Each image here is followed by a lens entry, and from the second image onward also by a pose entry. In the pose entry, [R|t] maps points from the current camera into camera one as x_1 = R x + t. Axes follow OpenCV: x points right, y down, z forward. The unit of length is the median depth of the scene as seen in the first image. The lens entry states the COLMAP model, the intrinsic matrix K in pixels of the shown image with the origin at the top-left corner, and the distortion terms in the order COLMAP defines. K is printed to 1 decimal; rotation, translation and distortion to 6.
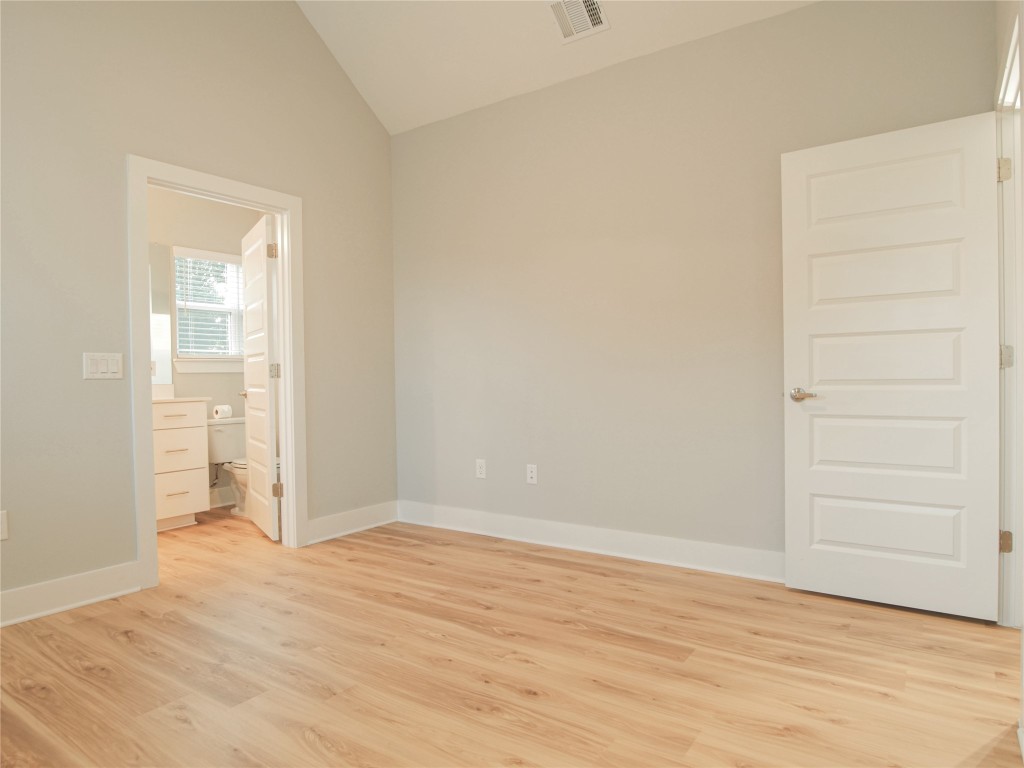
lens RADIAL K [[626.4, 0, 512.0], [0, 626.4, 384.0], [0, 0, 1]] dist [-0.032006, 0.000190]
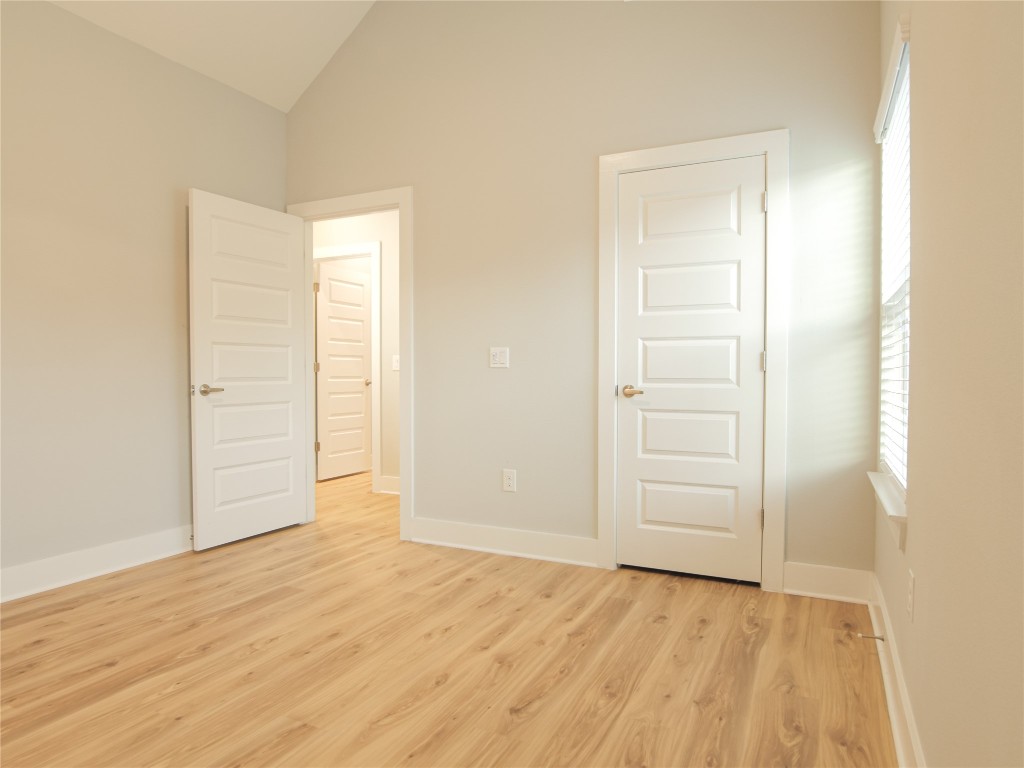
lens RADIAL K [[626.4, 0, 512.0], [0, 626.4, 384.0], [0, 0, 1]] dist [-0.032006, 0.000190]
pose [[-0.138137, -0.006815, 0.990390, -0.897312], [0.016761, 0.999817, 0.009218, 0.004575], [-0.990271, 0.017873, -0.137997, 0.608819]]
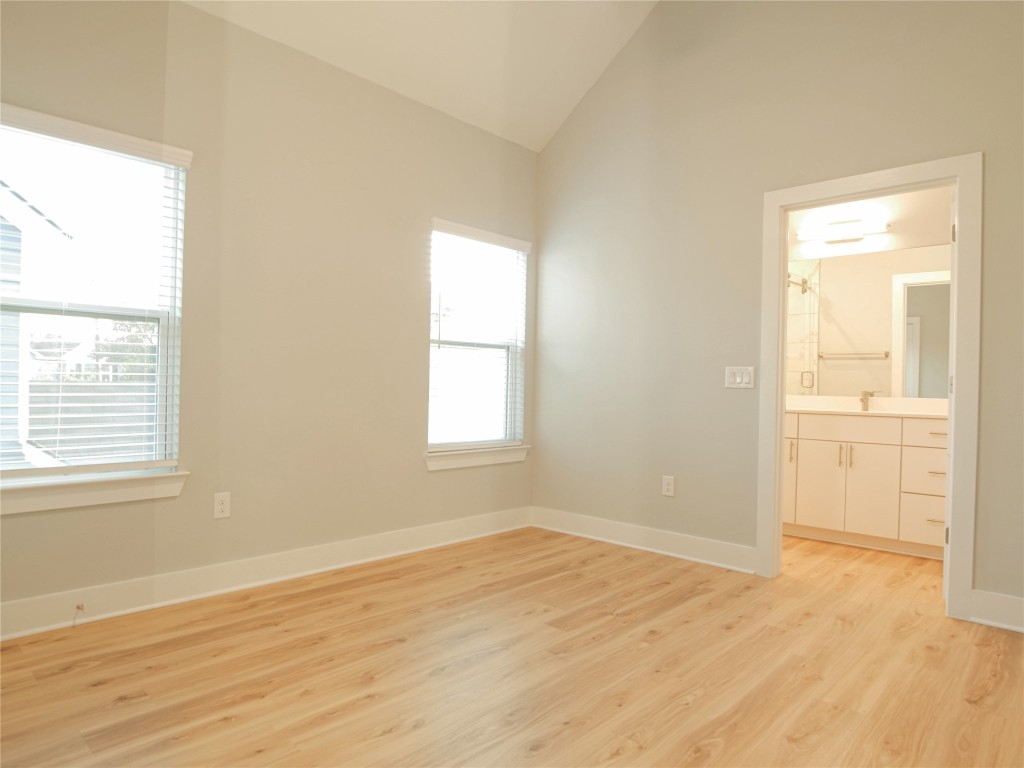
lens RADIAL K [[640.5, 0, 526.4], [0, 640.5, 388.2], [0, 0, 1]] dist [-0.031285, 0.000351]
pose [[-0.141561, 0.015425, -0.989809, 0.679669], [-0.034256, 0.999203, 0.020470, -0.020889], [0.989337, 0.036805, -0.140920, 0.816086]]
